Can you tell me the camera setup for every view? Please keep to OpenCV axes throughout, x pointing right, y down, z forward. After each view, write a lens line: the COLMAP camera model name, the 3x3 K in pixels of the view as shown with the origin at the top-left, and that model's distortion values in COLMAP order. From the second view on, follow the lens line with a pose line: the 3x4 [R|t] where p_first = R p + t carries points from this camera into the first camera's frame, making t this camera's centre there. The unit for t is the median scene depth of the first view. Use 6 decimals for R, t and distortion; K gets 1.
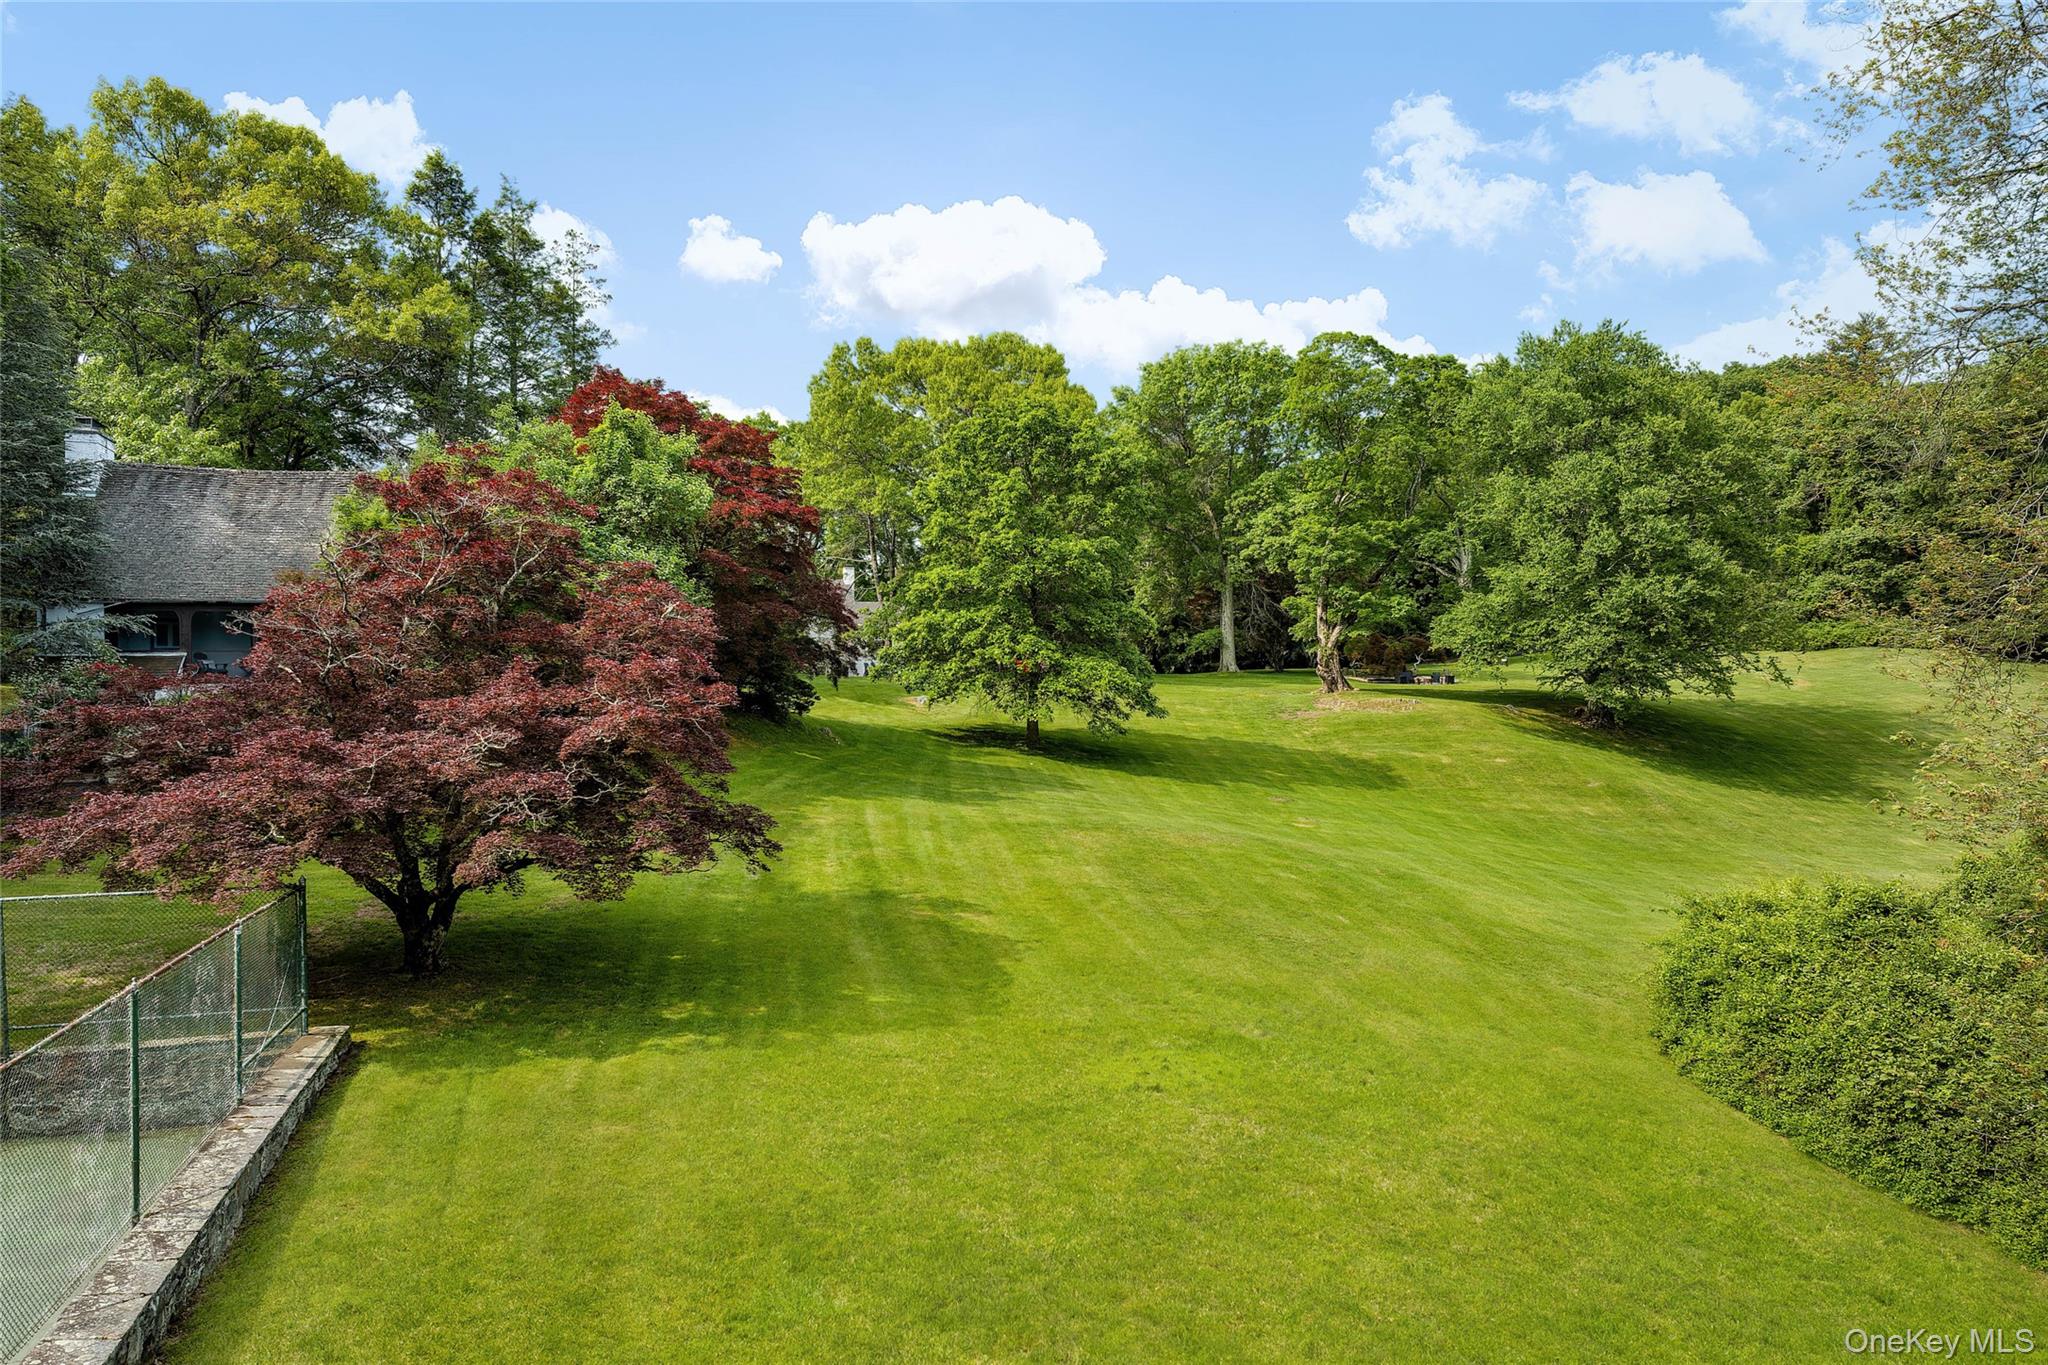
lens RADIAL K [[1409.6, 0, 1022.7], [0, 1409.6, 679.1], [0, 0, 1]] dist [0.006953, 0.002040]
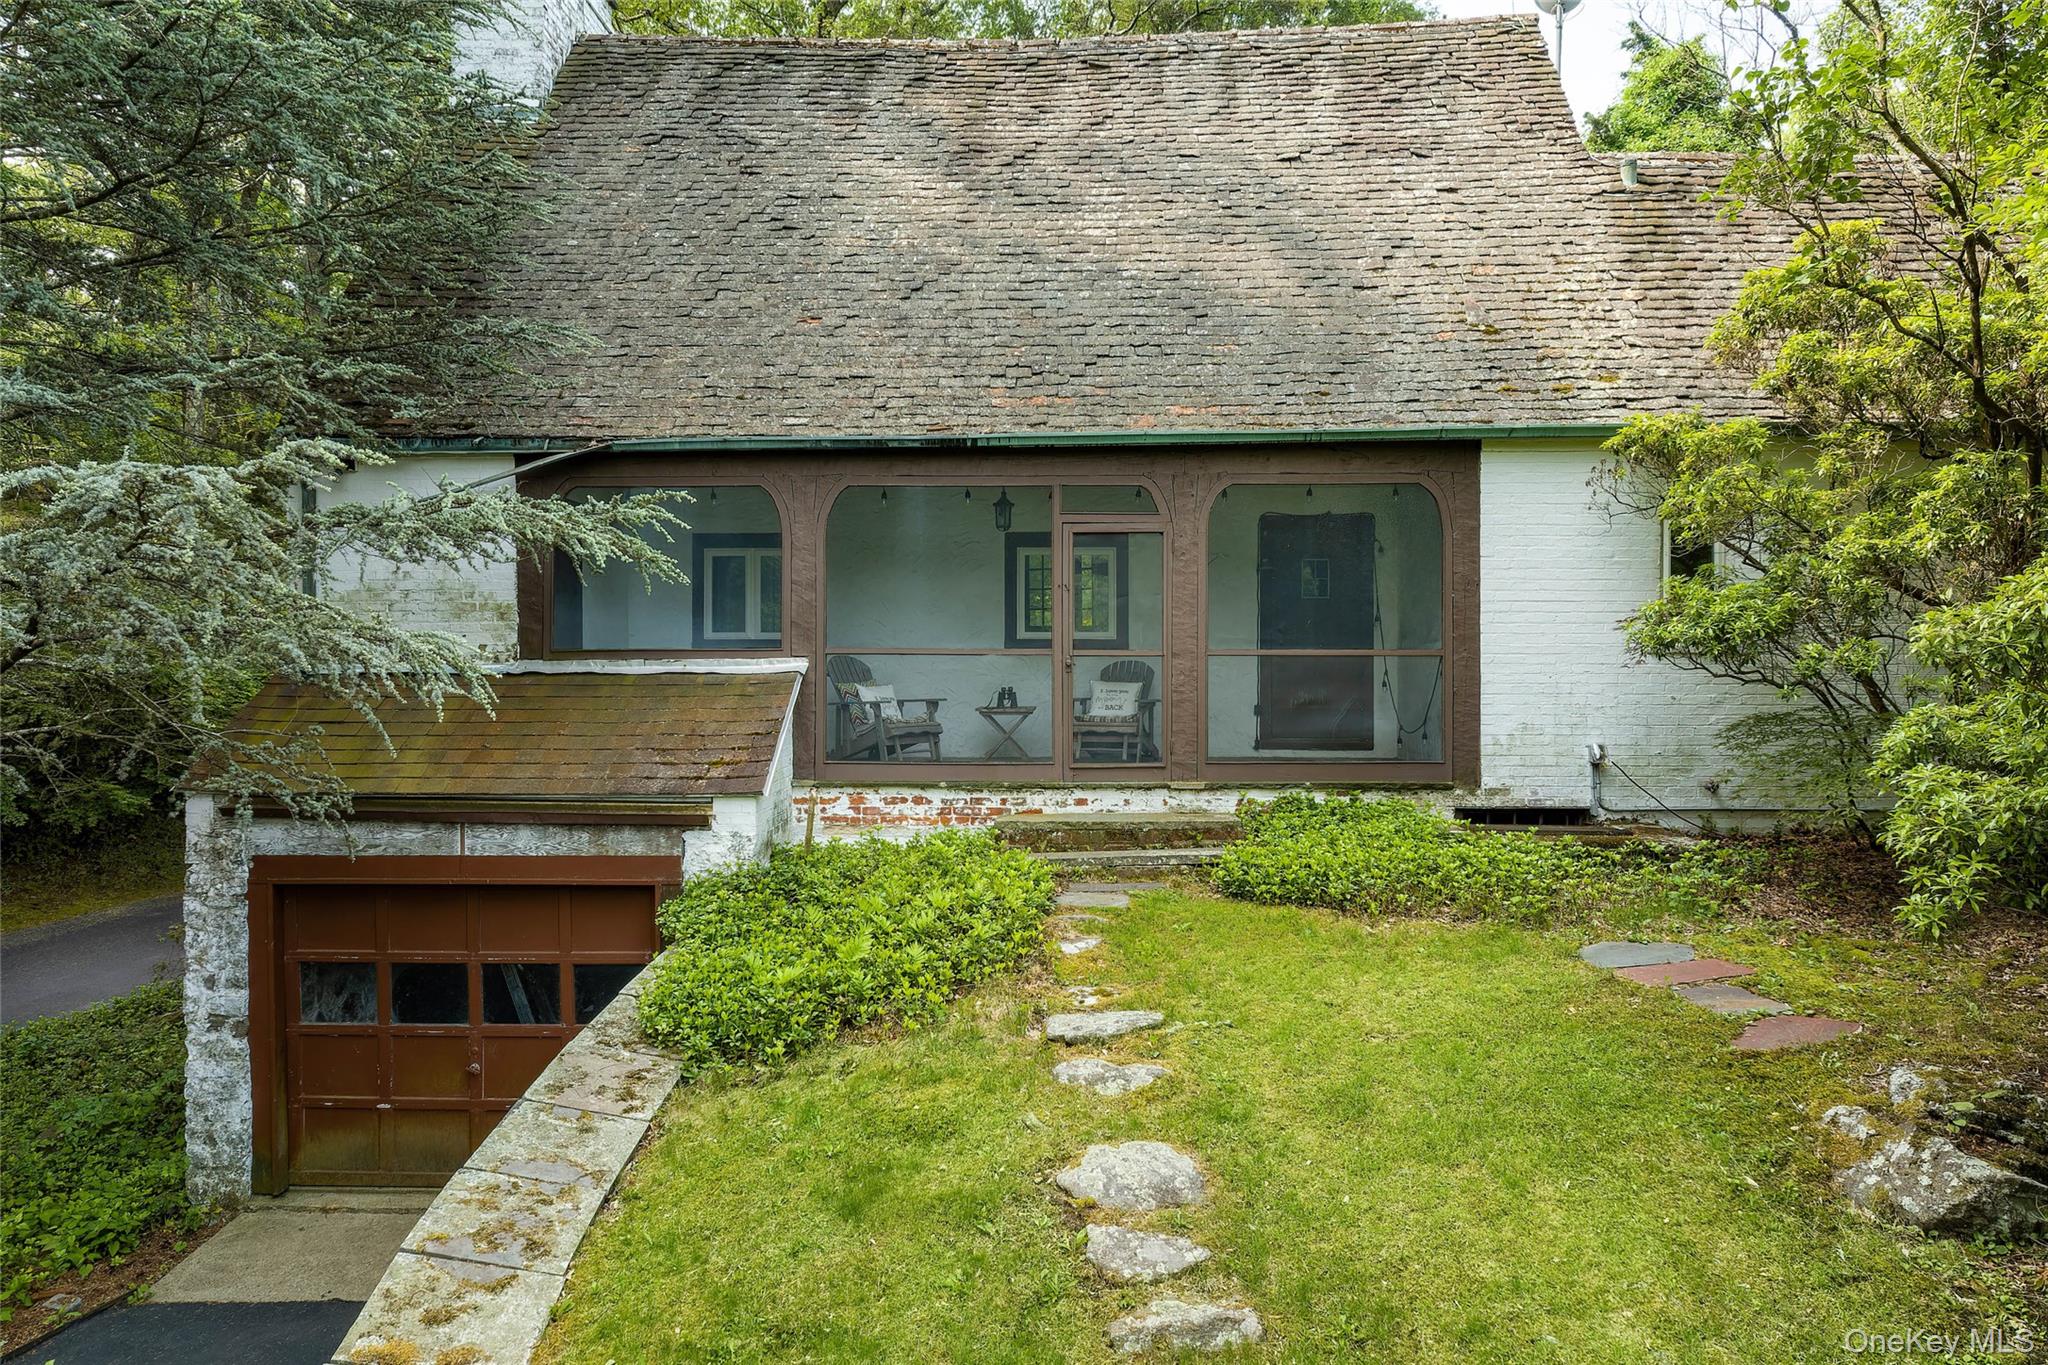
lens RADIAL K [[1409.6, 0, 1027.6], [0, 1409.6, 680.2], [0, 0, 1]] dist [0.006953, 0.002040]
pose [[0.935692, 0.012295, -0.352603, -0.316839], [-0.011290, 0.999924, 0.004905, -0.011327], [0.352637, -0.000608, 0.935760, 0.529925]]
